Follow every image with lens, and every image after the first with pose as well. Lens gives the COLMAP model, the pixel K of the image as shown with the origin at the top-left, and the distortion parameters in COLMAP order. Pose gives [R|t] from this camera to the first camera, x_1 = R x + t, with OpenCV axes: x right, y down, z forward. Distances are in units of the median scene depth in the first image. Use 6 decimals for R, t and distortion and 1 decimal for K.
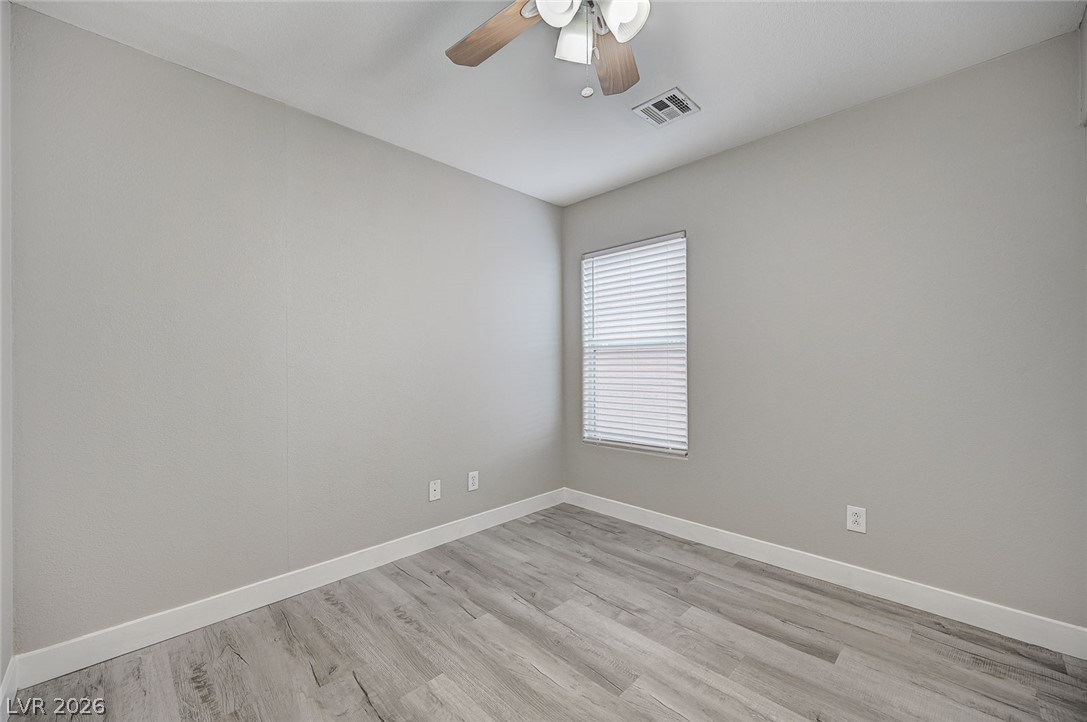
lens RADIAL K [[437.9, 0, 541.5], [0, 437.9, 360.6], [0, 0, 1]] dist [0.001658, -0.000456]
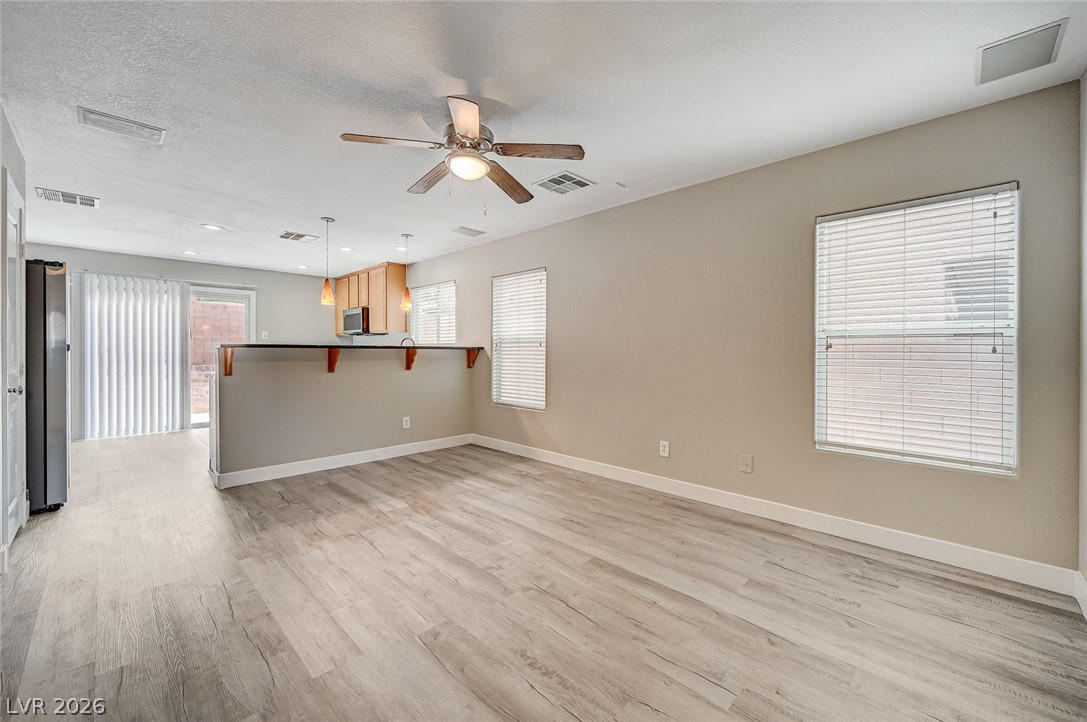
lens RADIAL K [[437.9, 0, 547.2], [0, 437.9, 350.4], [0, 0, 1]] dist [0.001658, -0.000456]
pose [[0.999181, 0.038877, 0.011235, 0.300055], [-0.038699, 0.999128, -0.015654, 0.025603], [-0.011834, 0.015206, 0.999814, -0.526504]]
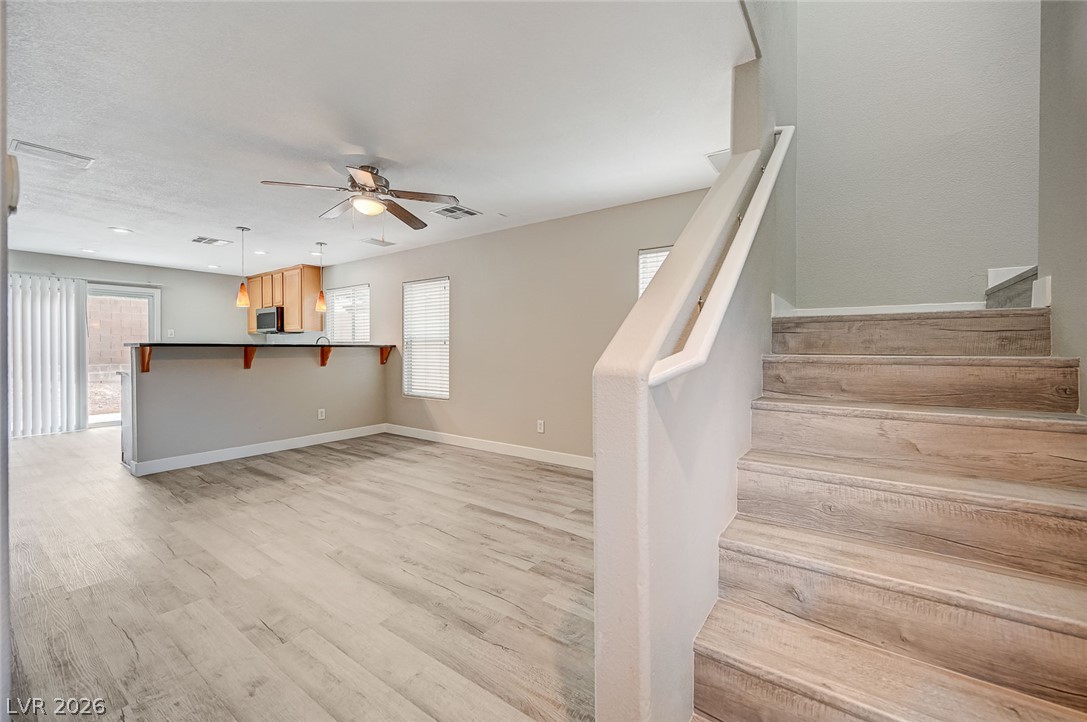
lens RADIAL K [[437.9, 0, 548.7], [0, 437.9, 348.2], [0, 0, 1]] dist [0.001658, -0.000456]
pose [[0.984939, 0.035172, 0.169288, 0.401212], [-0.032309, 0.999285, -0.019634, 0.024082], [-0.169857, 0.013869, 0.985371, -0.797956]]
